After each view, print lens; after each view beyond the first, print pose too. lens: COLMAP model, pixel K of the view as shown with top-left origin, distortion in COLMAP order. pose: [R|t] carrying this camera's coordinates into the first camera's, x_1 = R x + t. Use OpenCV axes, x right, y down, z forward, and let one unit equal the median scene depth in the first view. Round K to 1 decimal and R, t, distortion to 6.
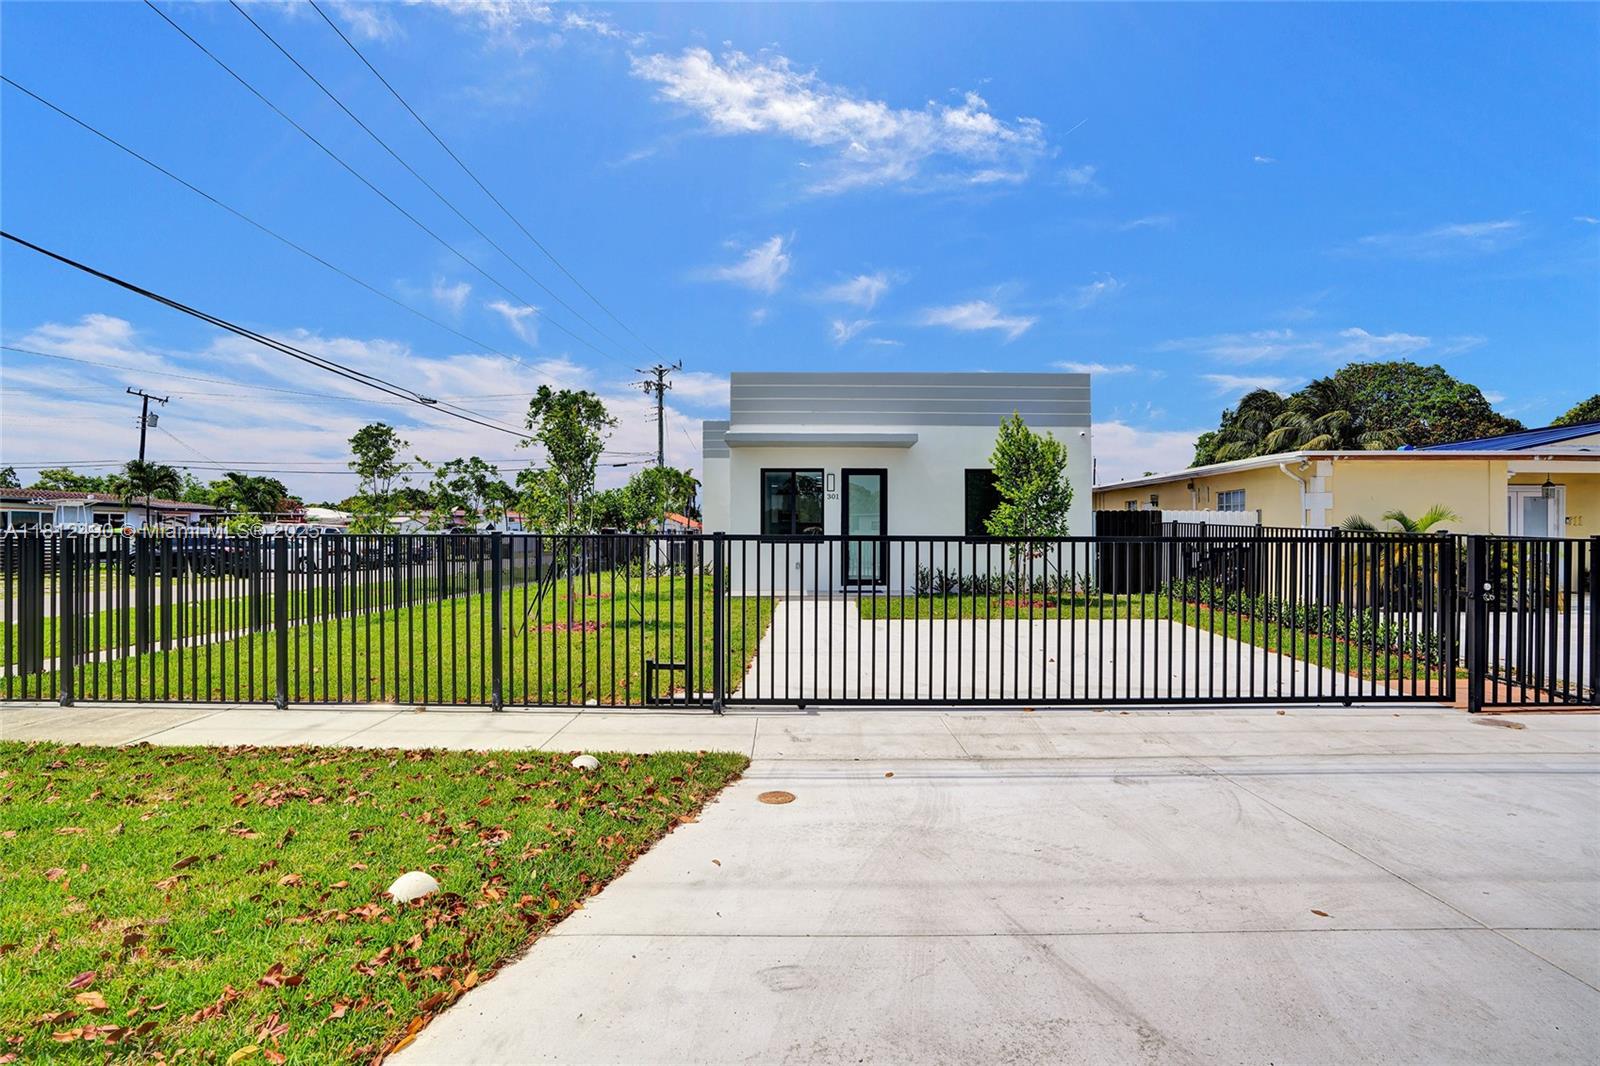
lens RADIAL K [[787.6, 0, 794.1], [0, 787.6, 536.5], [0, 0, 1]] dist [-0.023794, 0.000369]
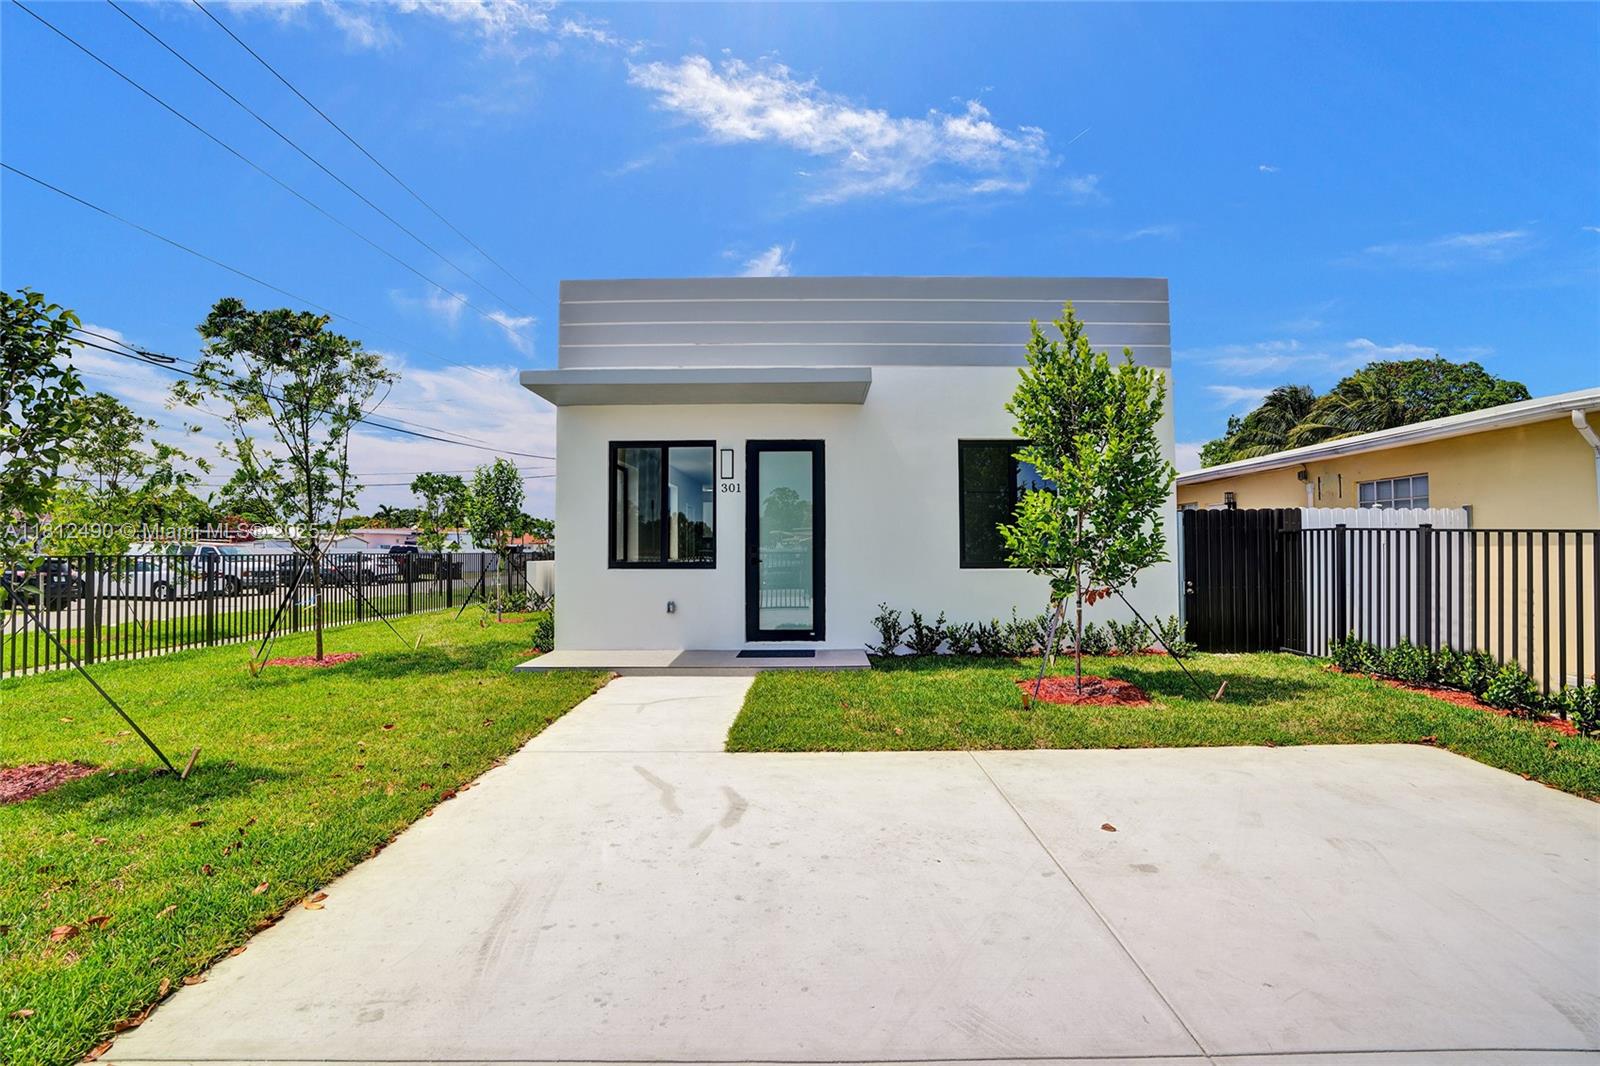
lens RADIAL K [[763.5, 0, 830.4], [0, 763.5, 541.9], [0, 0, 1]] dist [-0.033957, 0.010272]
pose [[0.999447, -0.006670, 0.032565, 0.033074], [0.006953, 0.999939, -0.008570, -0.002068], [-0.032506, 0.008792, 0.999433, 0.140858]]
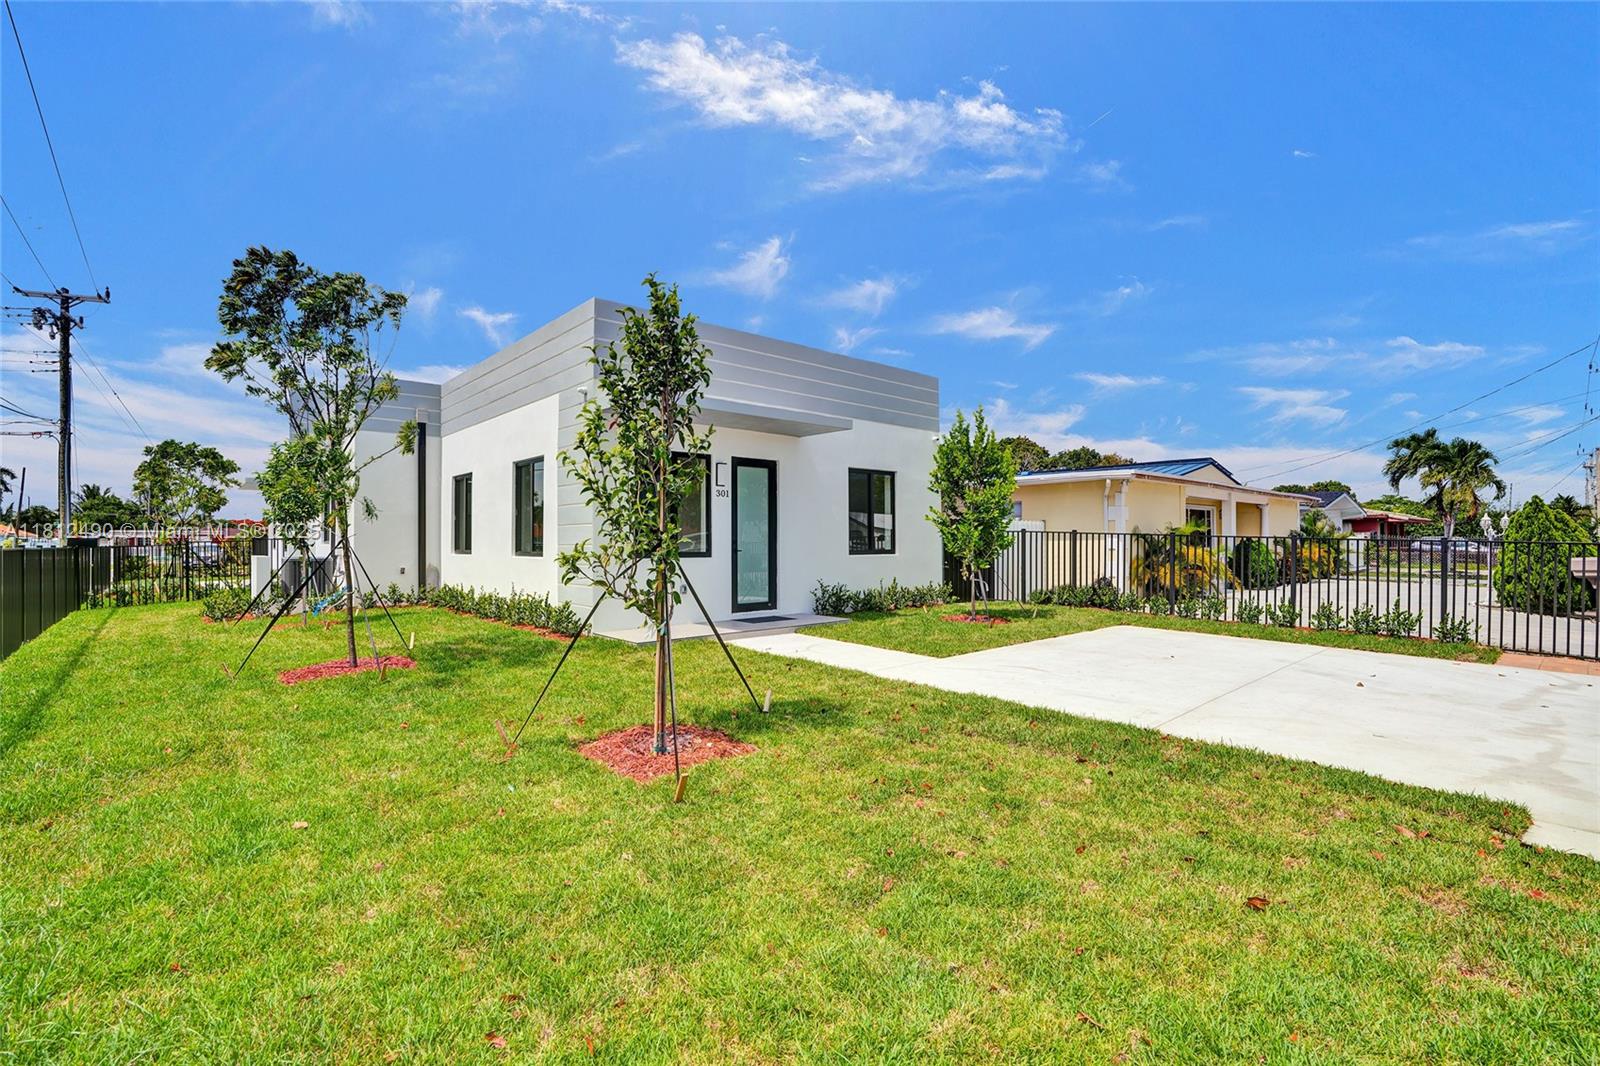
lens RADIAL K [[728.1, 0, 802.2], [0, 728.1, 535.4], [0, 0, 1]] dist [-0.002541, -0.000063]
pose [[0.749468, -0.000508, 0.662040, -0.110206], [0.008158, 0.999931, -0.008468, -0.001794], [-0.661990, 0.011747, 0.749421, 0.141251]]
